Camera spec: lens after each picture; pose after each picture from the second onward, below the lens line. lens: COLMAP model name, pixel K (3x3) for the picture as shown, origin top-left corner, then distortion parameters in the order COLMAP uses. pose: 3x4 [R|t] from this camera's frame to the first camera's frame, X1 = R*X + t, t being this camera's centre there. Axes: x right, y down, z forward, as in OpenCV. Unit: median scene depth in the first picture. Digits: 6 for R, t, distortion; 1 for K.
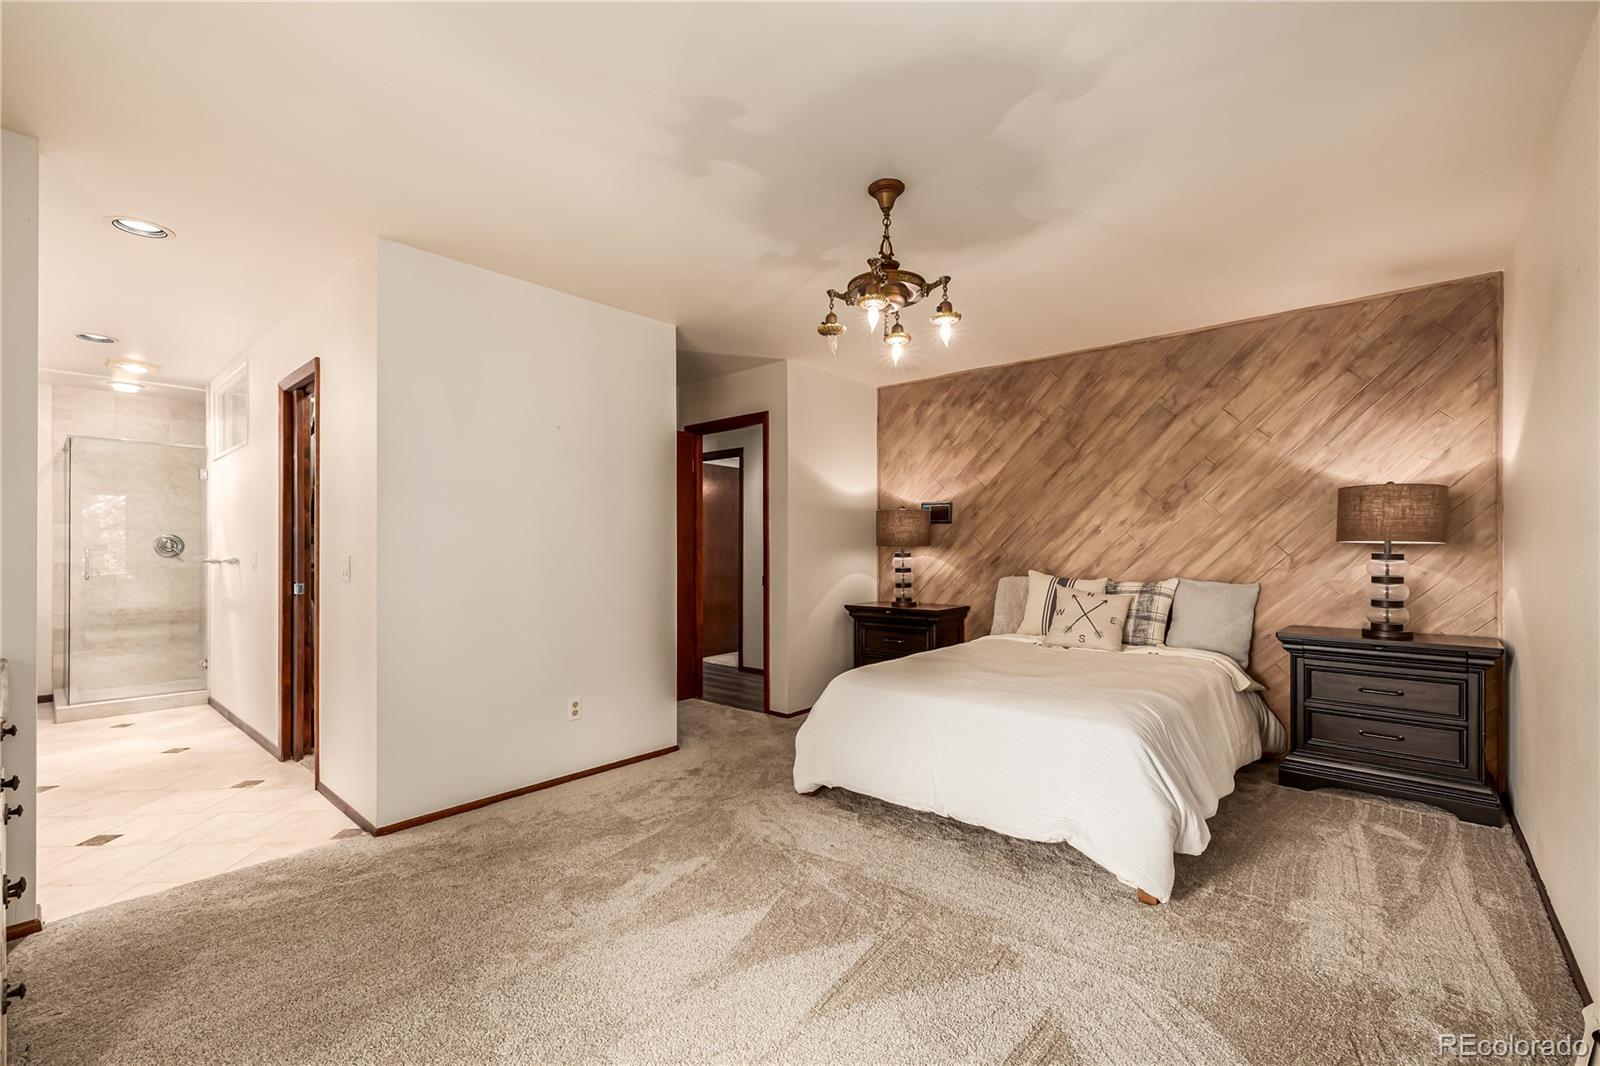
lens RADIAL K [[684.3, 0, 803.6], [0, 684.3, 544.9], [0, 0, 1]] dist [-0.006861, -0.000462]
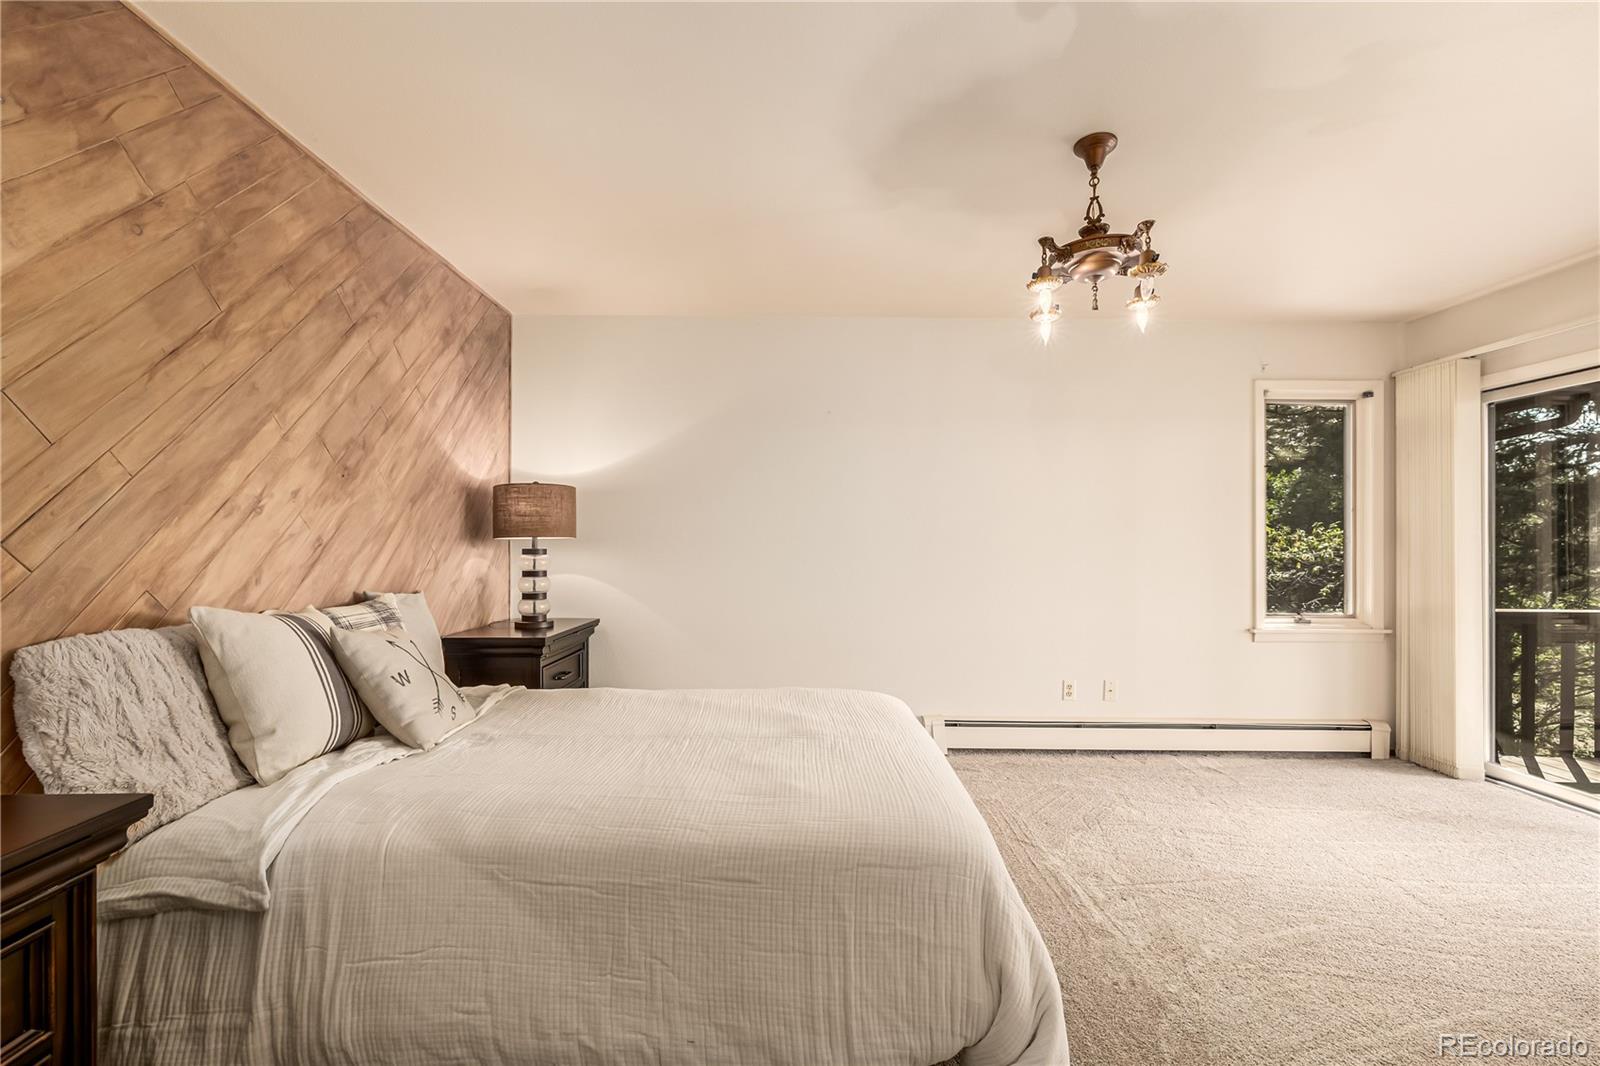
lens RADIAL K [[684.3, 0, 803.6], [0, 684.3, 544.9], [0, 0, 1]] dist [-0.006861, -0.000462]
pose [[-0.673677, 0.000179, 0.739026, -0.159770], [0.002244, 0.999996, 0.001804, 0.004560], [-0.739023, 0.002873, -0.673674, 1.052125]]
